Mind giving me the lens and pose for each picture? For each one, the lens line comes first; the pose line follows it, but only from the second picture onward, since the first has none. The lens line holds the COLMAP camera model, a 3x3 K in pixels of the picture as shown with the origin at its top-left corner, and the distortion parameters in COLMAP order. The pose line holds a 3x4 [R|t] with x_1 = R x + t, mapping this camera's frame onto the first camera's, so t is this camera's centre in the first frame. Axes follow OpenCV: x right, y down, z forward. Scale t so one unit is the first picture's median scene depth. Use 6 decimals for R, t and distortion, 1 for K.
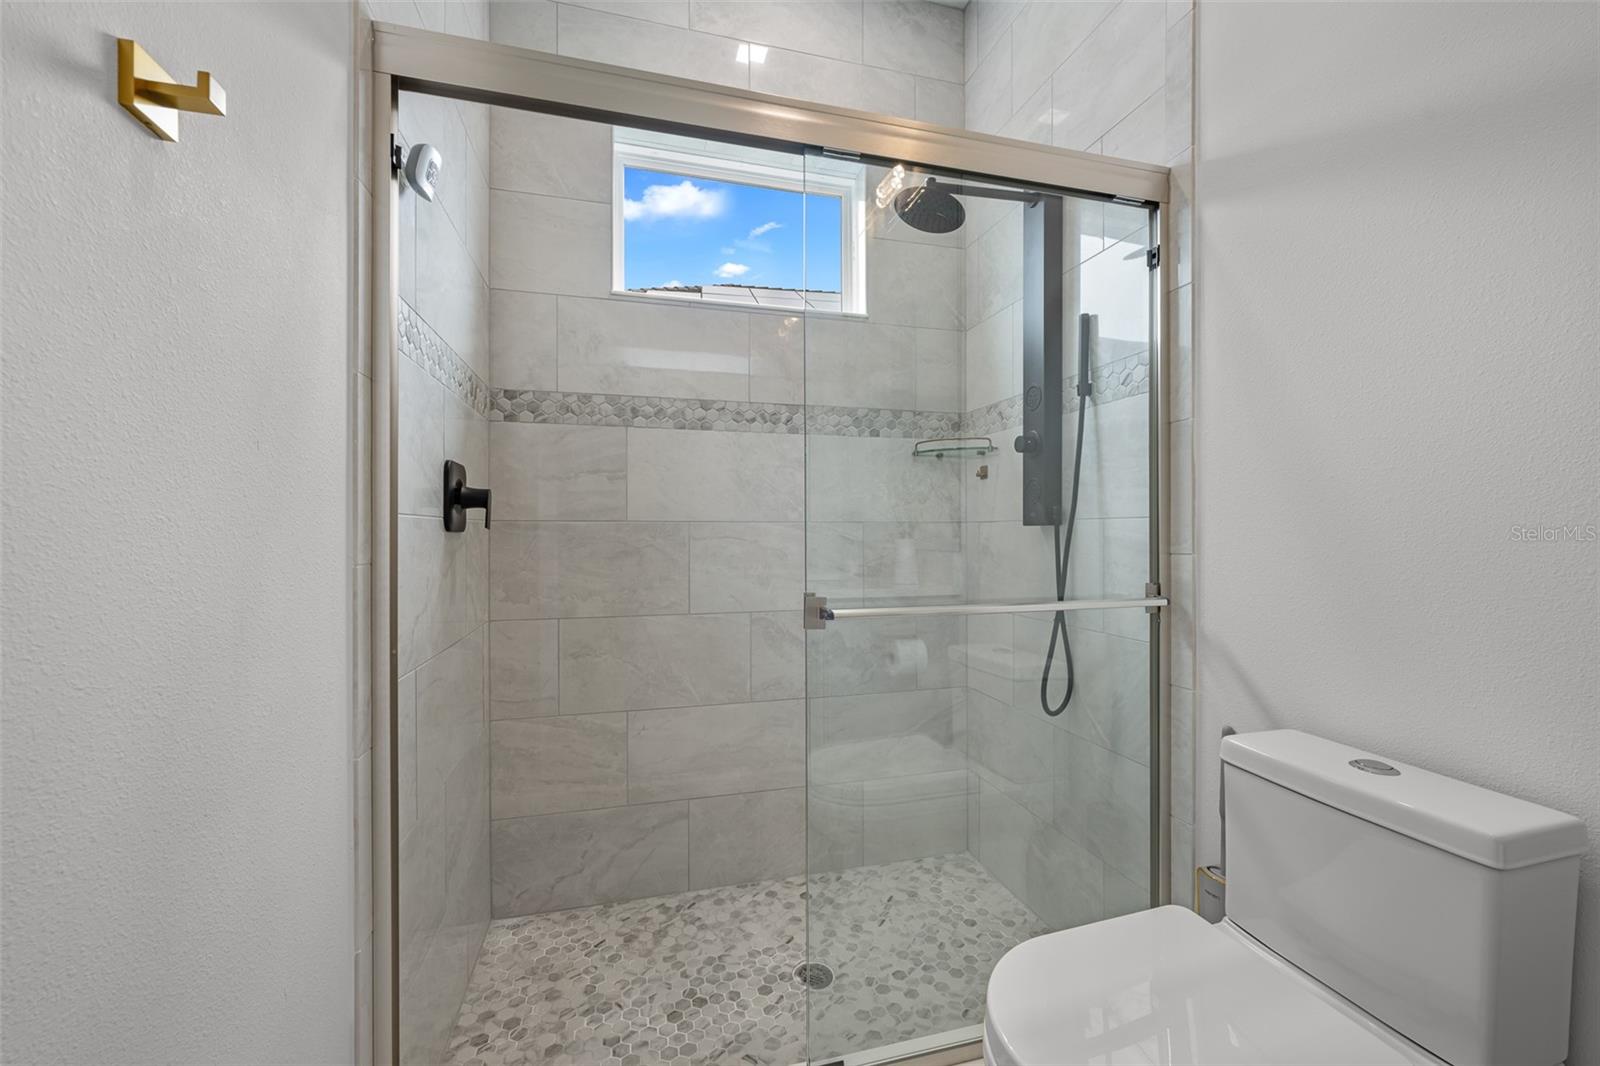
lens RADIAL K [[635.3, 0, 800.4], [0, 635.3, 537.1], [0, 0, 1]] dist [-0.002170, 0.001205]
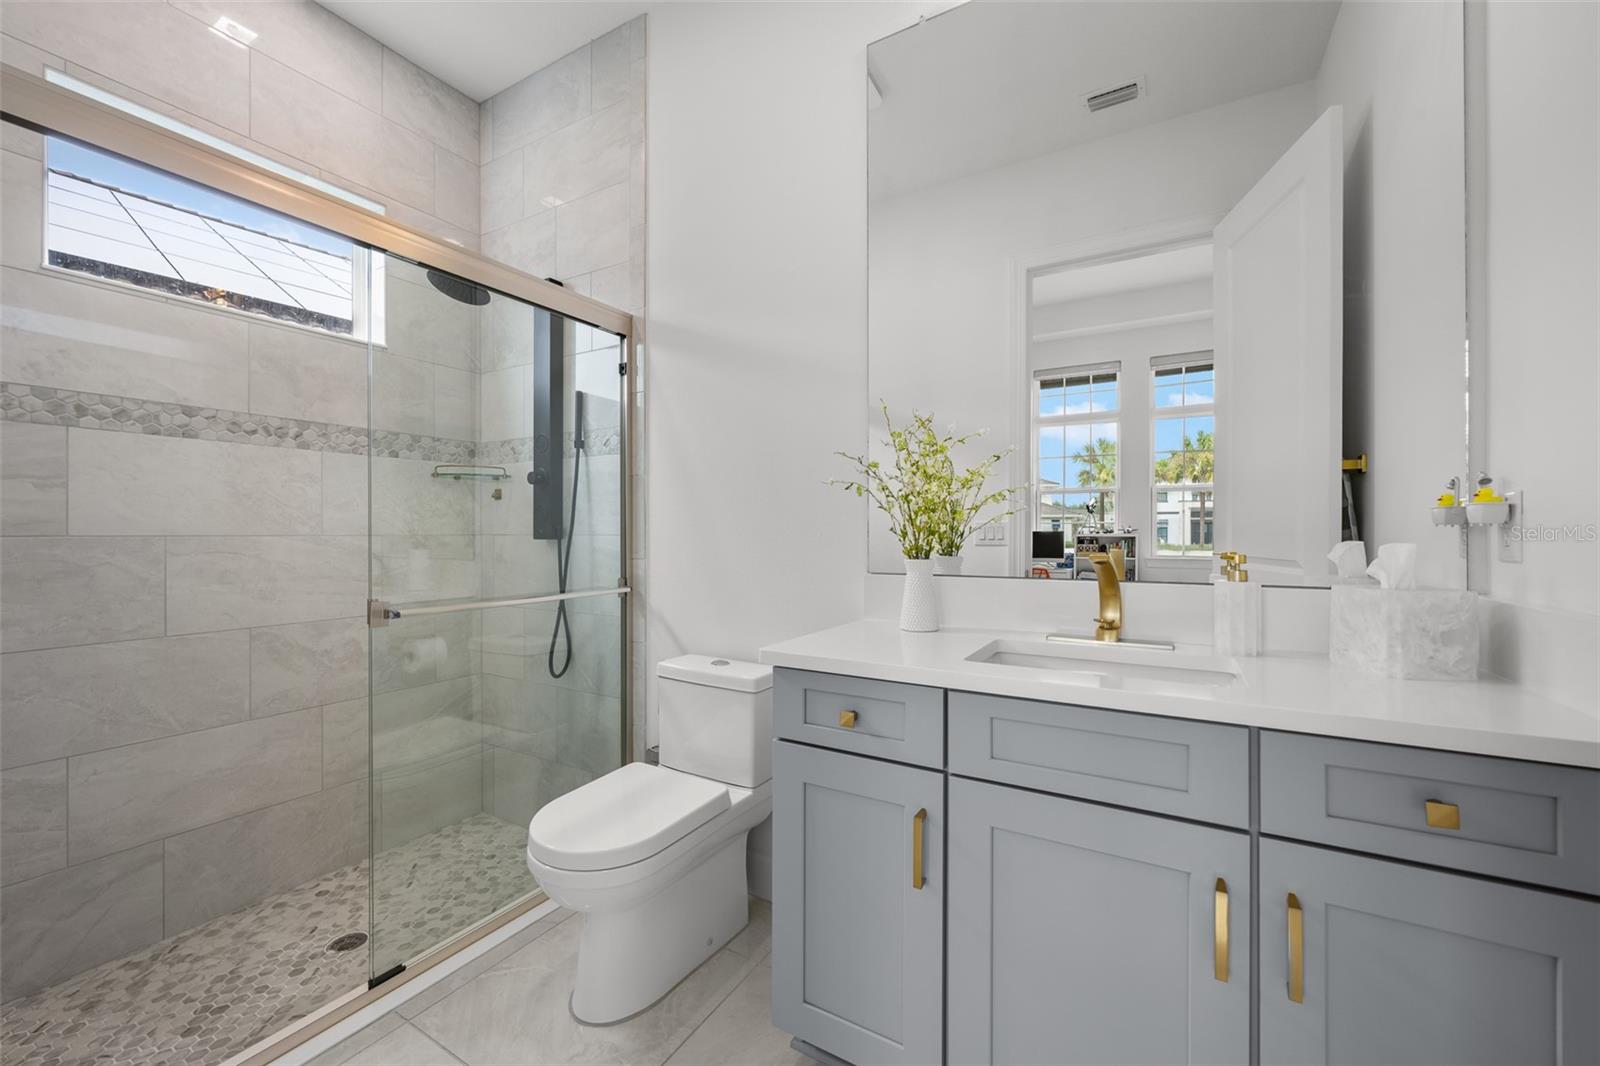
lens RADIAL K [[635.3, 0, 798.4], [0, 635.3, 525.9], [0, 0, 1]] dist [-0.002170, 0.001205]
pose [[0.717026, 0.007707, 0.697004, -0.176910], [0.005018, 0.999856, -0.016218, -0.021754], [-0.697028, 0.015126, 0.716884, -0.334119]]
